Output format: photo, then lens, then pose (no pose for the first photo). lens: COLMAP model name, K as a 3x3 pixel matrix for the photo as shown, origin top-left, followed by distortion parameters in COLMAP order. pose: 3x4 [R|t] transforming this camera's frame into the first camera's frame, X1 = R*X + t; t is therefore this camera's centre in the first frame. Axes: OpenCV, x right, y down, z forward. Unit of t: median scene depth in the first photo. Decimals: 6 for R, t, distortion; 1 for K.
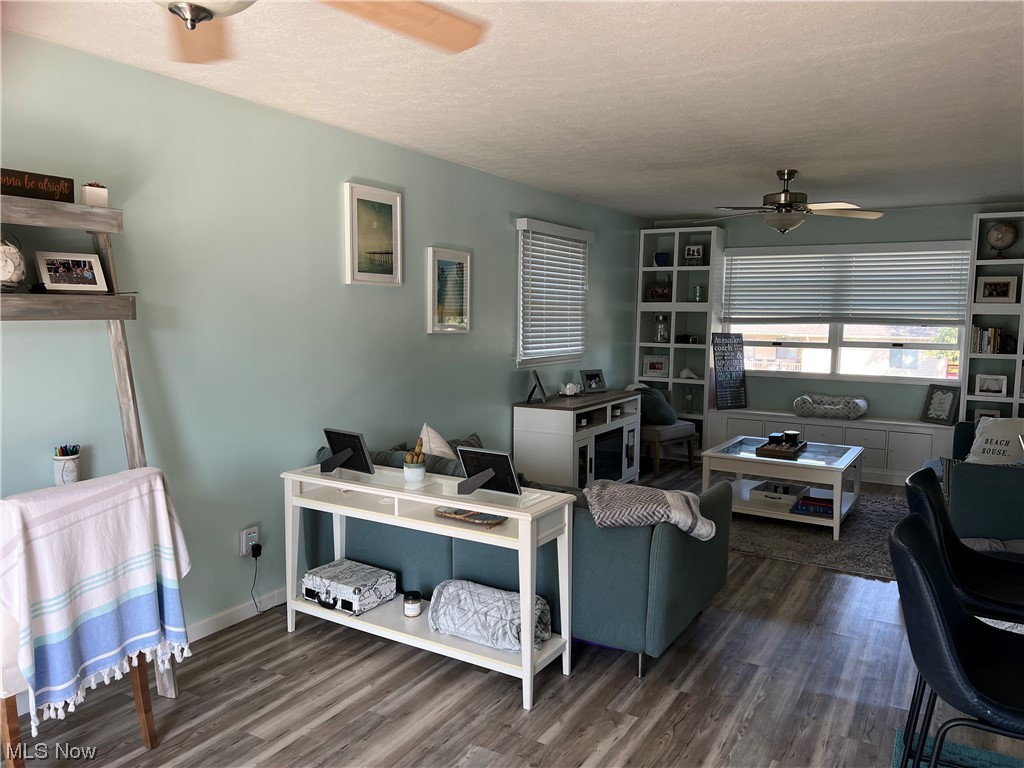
lens RADIAL K [[761.8, 0, 516.0], [0, 761.8, 388.2], [0, 0, 1]] dist [0.051623, -0.054162]
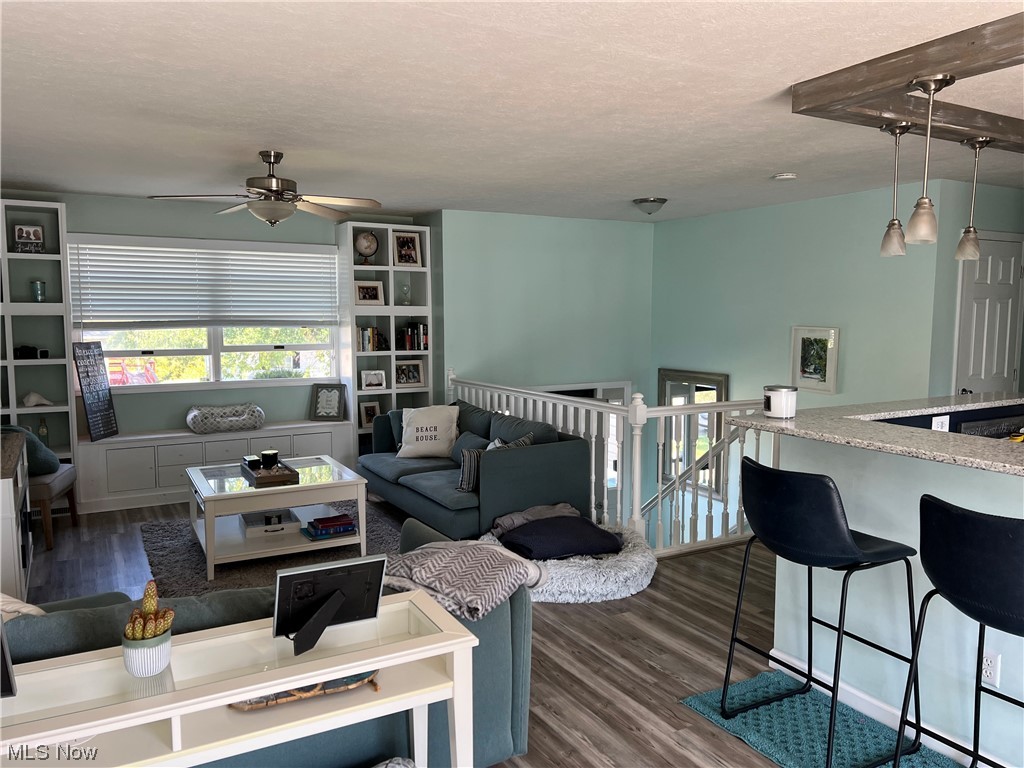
lens RADIAL K [[761.8, 0, 514.9], [0, 761.8, 384.1], [0, 0, 1]] dist [0.051623, -0.054162]
pose [[0.496146, -0.091812, 0.863371, -0.209125], [0.094324, 0.994208, 0.051521, -0.032186], [-0.863100, 0.055875, 0.501932, 0.257604]]
